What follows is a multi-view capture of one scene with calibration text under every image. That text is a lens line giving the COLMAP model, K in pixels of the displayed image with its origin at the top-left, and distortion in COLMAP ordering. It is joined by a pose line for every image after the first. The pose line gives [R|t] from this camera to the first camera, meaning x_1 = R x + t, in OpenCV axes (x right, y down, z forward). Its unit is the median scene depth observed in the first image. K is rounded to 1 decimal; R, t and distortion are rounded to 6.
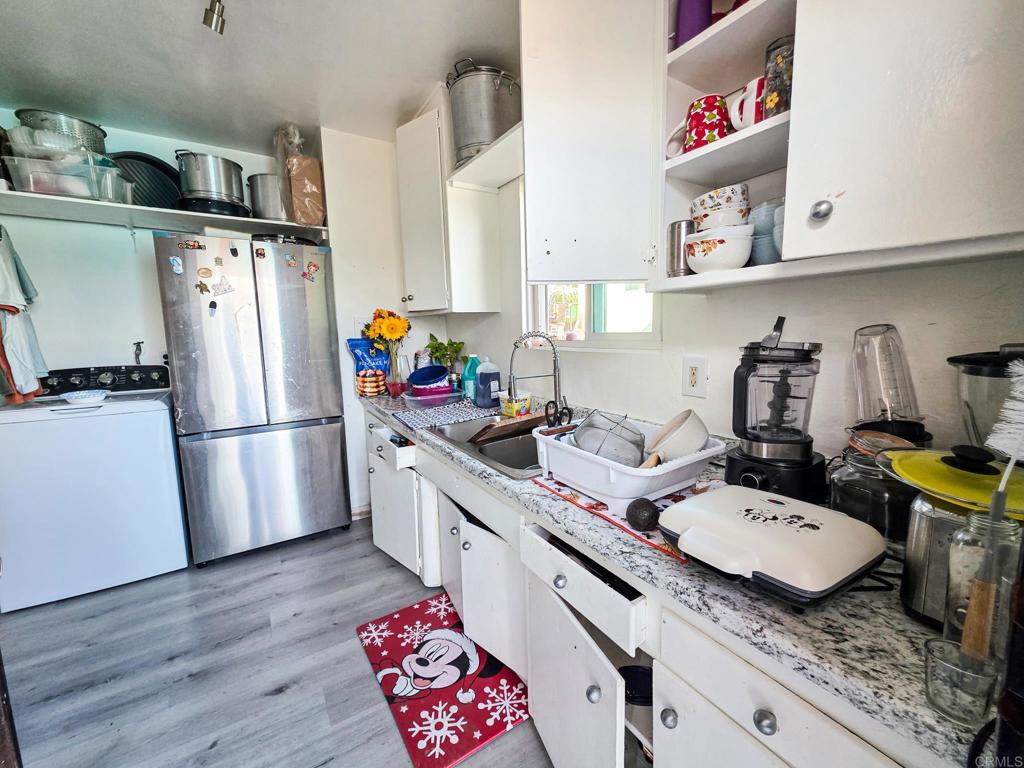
lens RADIAL K [[409.3, 0, 507.3], [0, 409.3, 382.7], [0, 0, 1]] dist [0.003738, 0.000507]
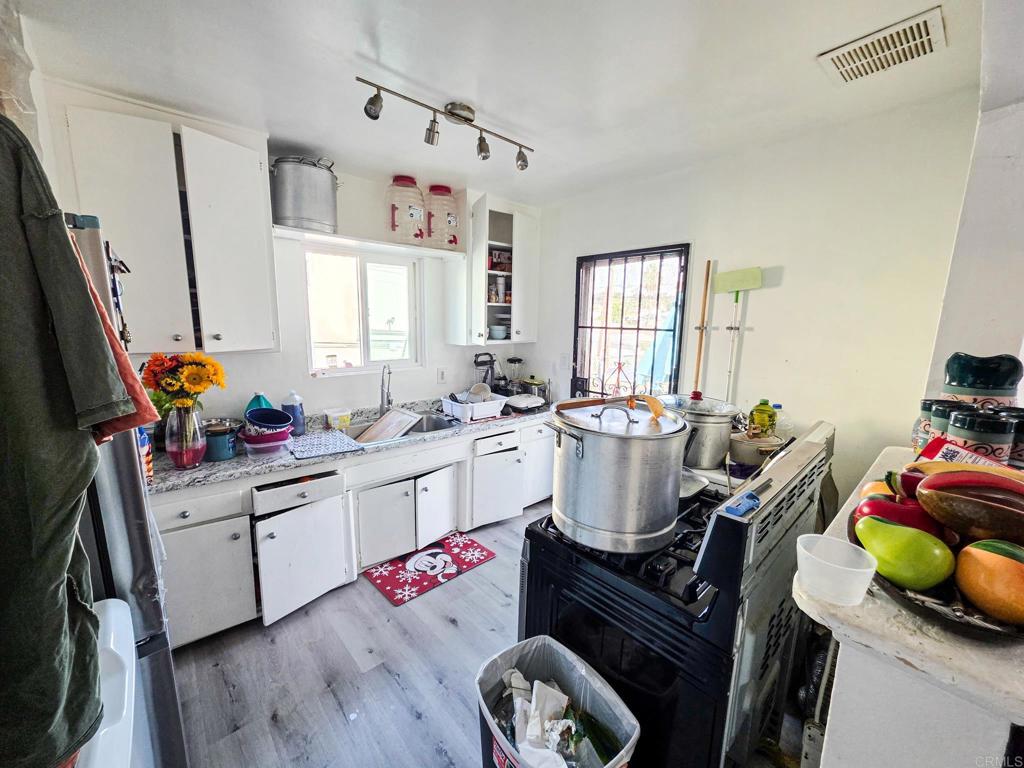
lens RADIAL K [[409.3, 0, 508.5], [0, 409.3, 386.9], [0, 0, 1]] dist [0.003738, 0.000507]
pose [[-0.164980, -0.147768, 0.975165, -1.793741], [0.111238, 0.979617, 0.167262, -0.276107], [-0.980004, 0.136070, -0.145180, 0.865697]]
